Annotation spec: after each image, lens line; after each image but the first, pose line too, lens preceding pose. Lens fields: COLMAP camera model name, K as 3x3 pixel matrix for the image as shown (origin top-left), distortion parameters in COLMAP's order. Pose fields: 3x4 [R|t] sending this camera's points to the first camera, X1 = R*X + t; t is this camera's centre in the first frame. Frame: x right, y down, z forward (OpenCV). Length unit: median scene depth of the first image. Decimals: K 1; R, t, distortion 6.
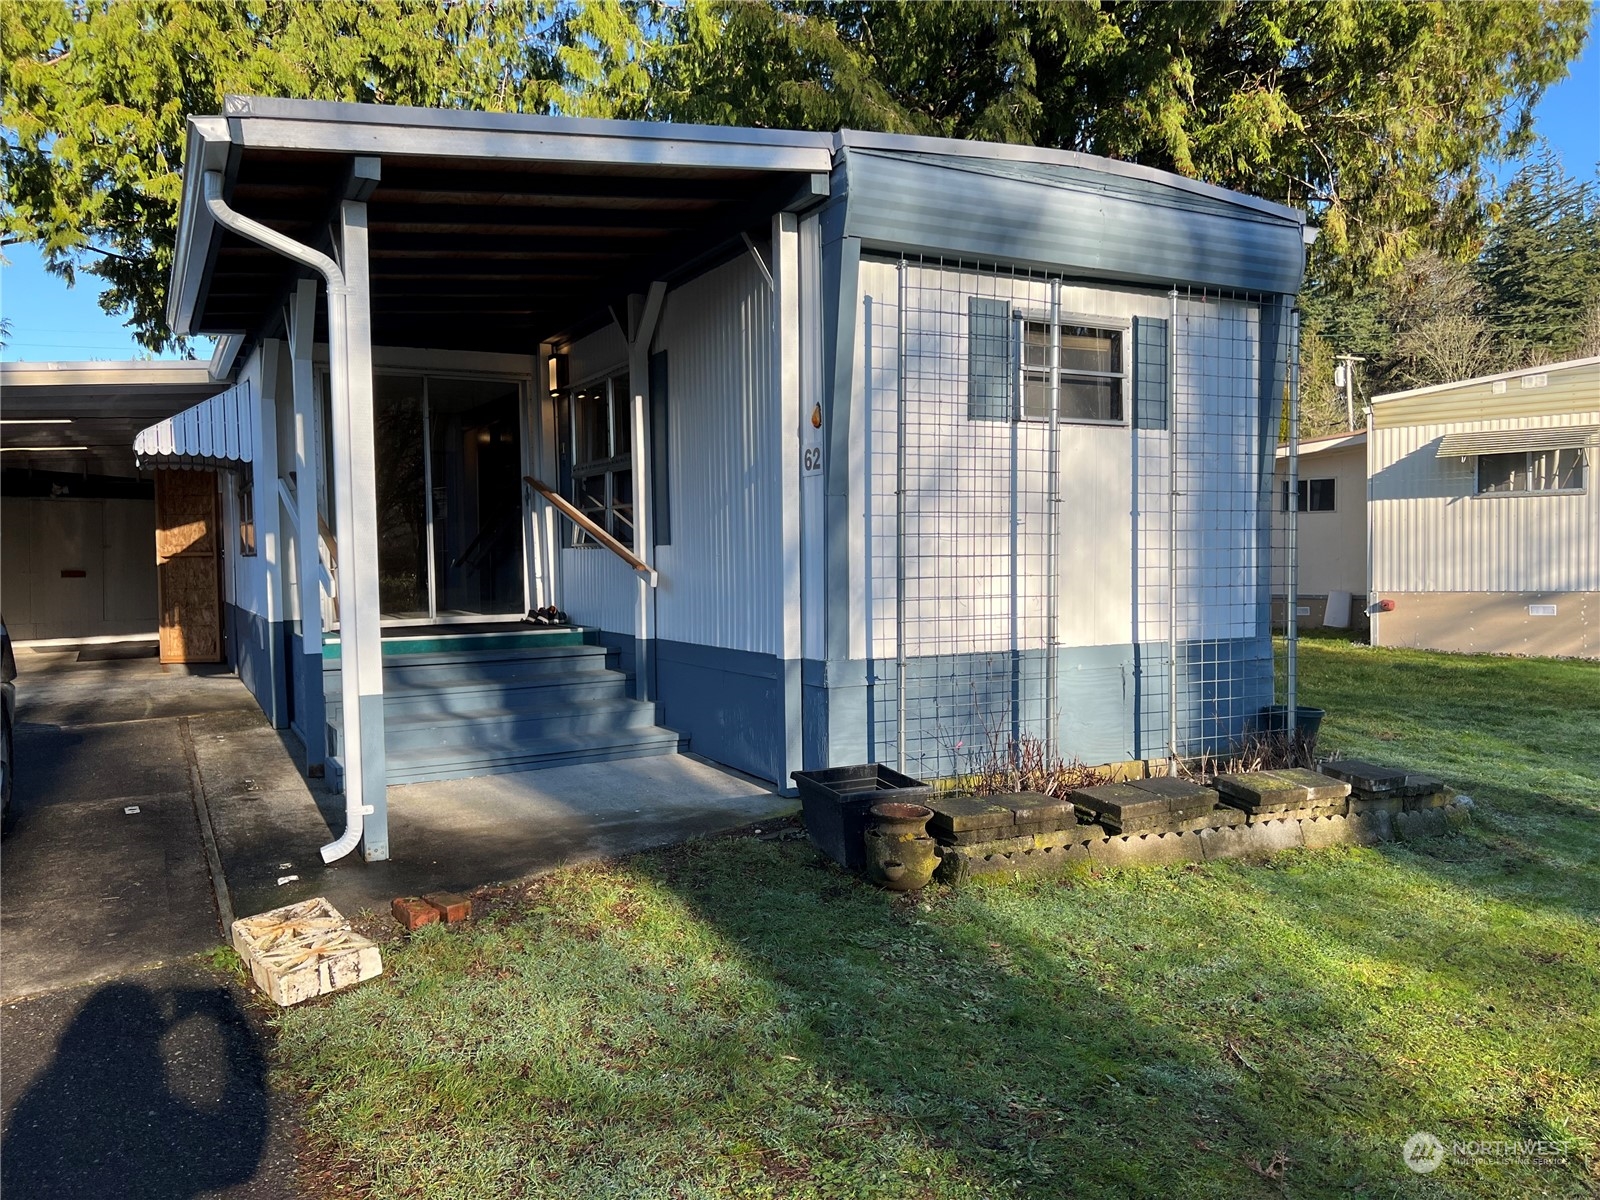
lens RADIAL K [[1207.6, 0, 803.9], [0, 1207.6, 590.5], [0, 0, 1]] dist [0.063928, -0.082406]
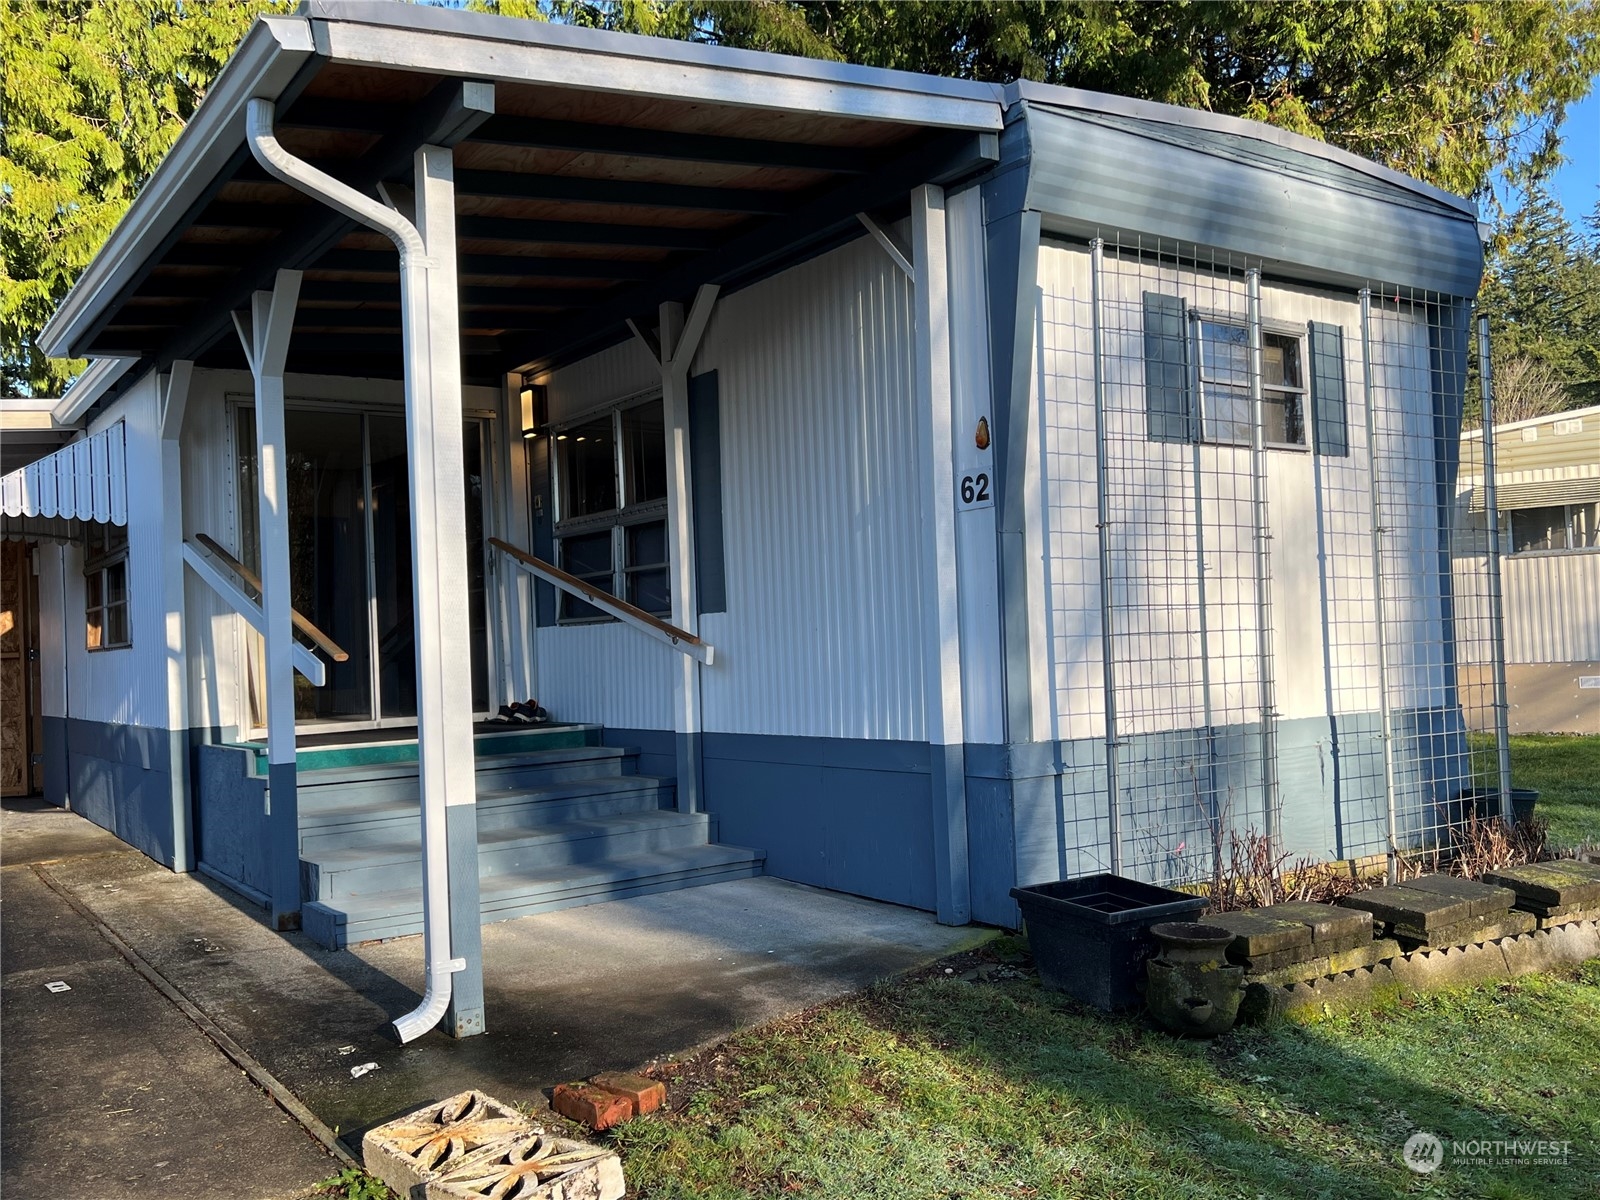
lens RADIAL K [[1399.6, 0, 800.0], [0, 1399.6, 600.0], [0, 0, 1]] dist [0.057830, -0.072453]
pose [[0.992739, -0.021077, 0.118423, -0.207034], [0.029204, 0.997304, -0.067314, 0.021063], [-0.116685, 0.070284, 0.990679, 0.105596]]
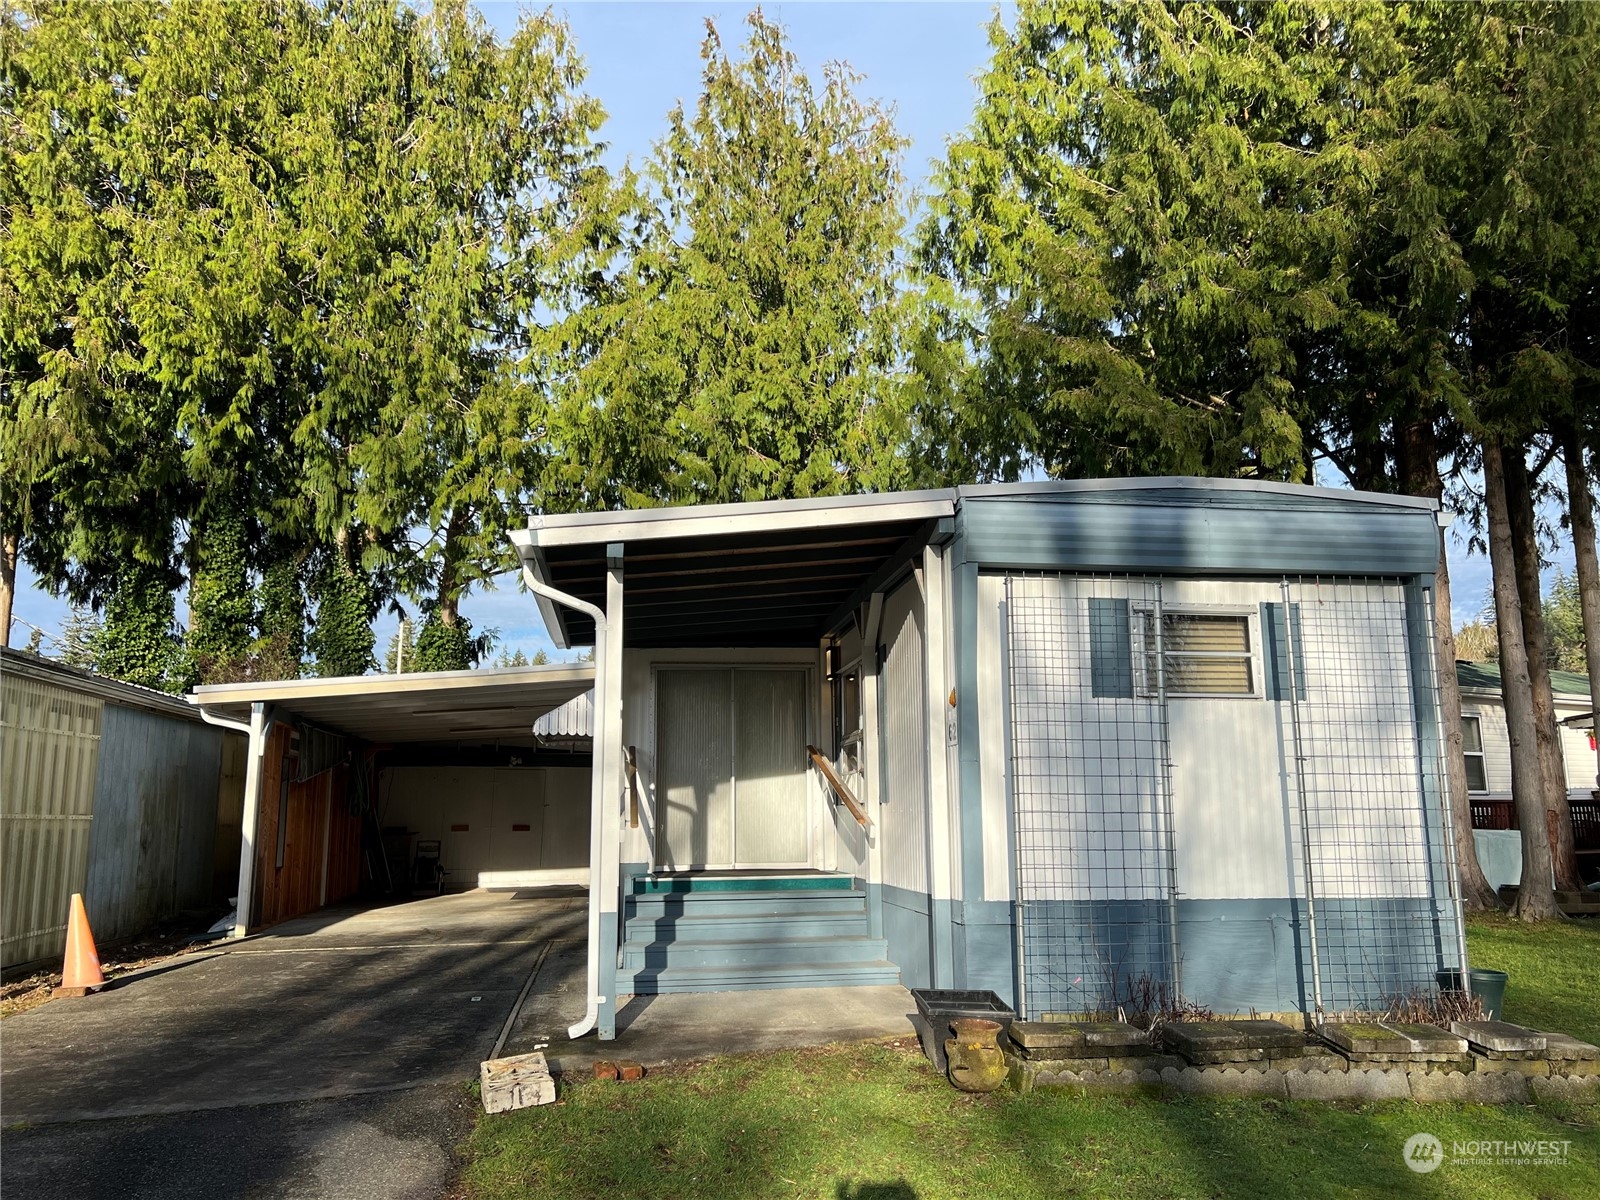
lens RADIAL K [[1207.6, 0, 803.9], [0, 1207.6, 590.5], [0, 0, 1]] dist [0.063928, -0.082406]
pose [[0.938100, -0.057821, -0.341503, 0.284193], [-0.015757, 0.977822, -0.208843, 0.009787], [0.346005, 0.201297, 0.916384, -0.218007]]
